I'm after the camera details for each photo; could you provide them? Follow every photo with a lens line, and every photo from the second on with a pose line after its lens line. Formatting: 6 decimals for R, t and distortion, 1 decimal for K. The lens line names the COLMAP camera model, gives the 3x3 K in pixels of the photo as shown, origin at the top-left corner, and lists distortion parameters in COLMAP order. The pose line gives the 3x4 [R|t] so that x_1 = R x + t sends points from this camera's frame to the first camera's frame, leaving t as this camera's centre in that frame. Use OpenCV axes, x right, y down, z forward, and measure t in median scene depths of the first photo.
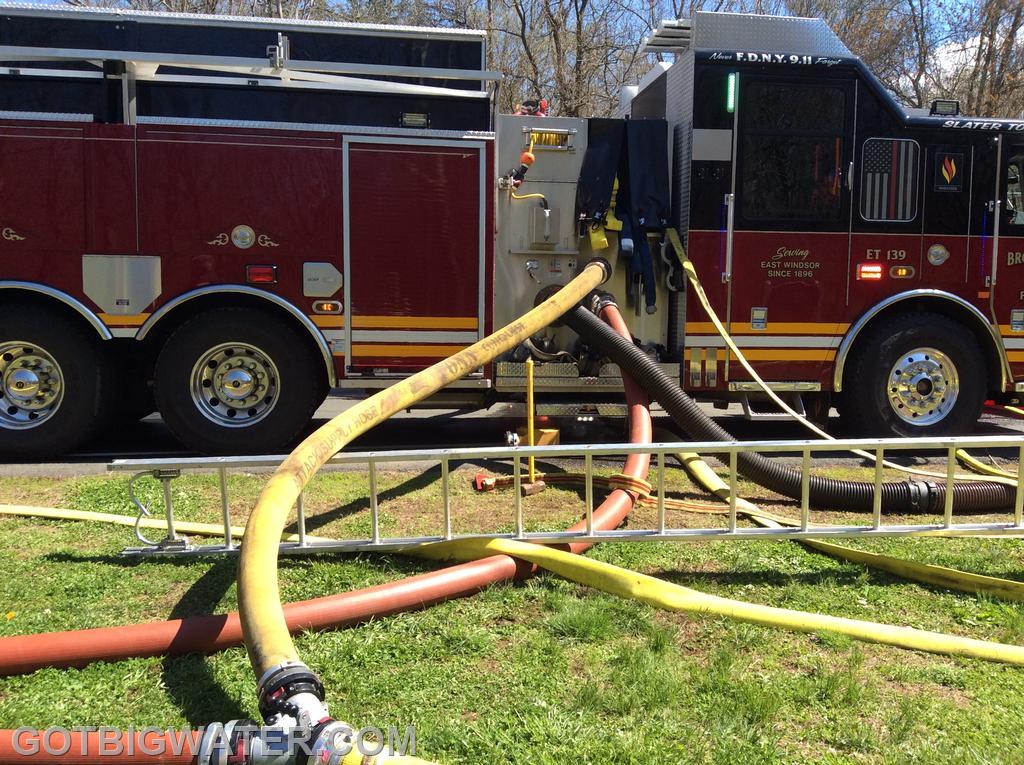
lens RADIAL K [[936.4, 0, 513.9], [0, 936.4, 383.9], [0, 0, 1]] dist [0.062307, -0.139950]
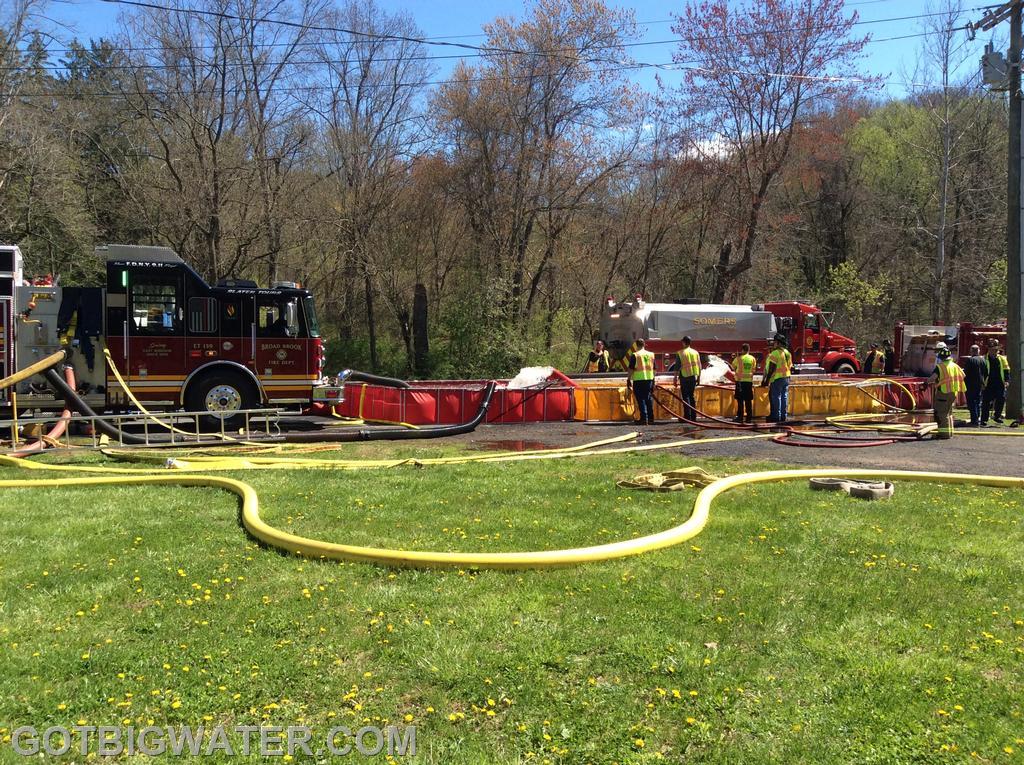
lens RADIAL K [[936.4, 0, 510.5], [0, 936.4, 379.5], [0, 0, 1]] dist [0.062307, -0.139950]
pose [[0.964674, -0.014022, 0.263074, 0.524271], [0.032952, 0.997162, -0.067684, 0.132240], [-0.261378, 0.073962, 0.962399, -1.473086]]
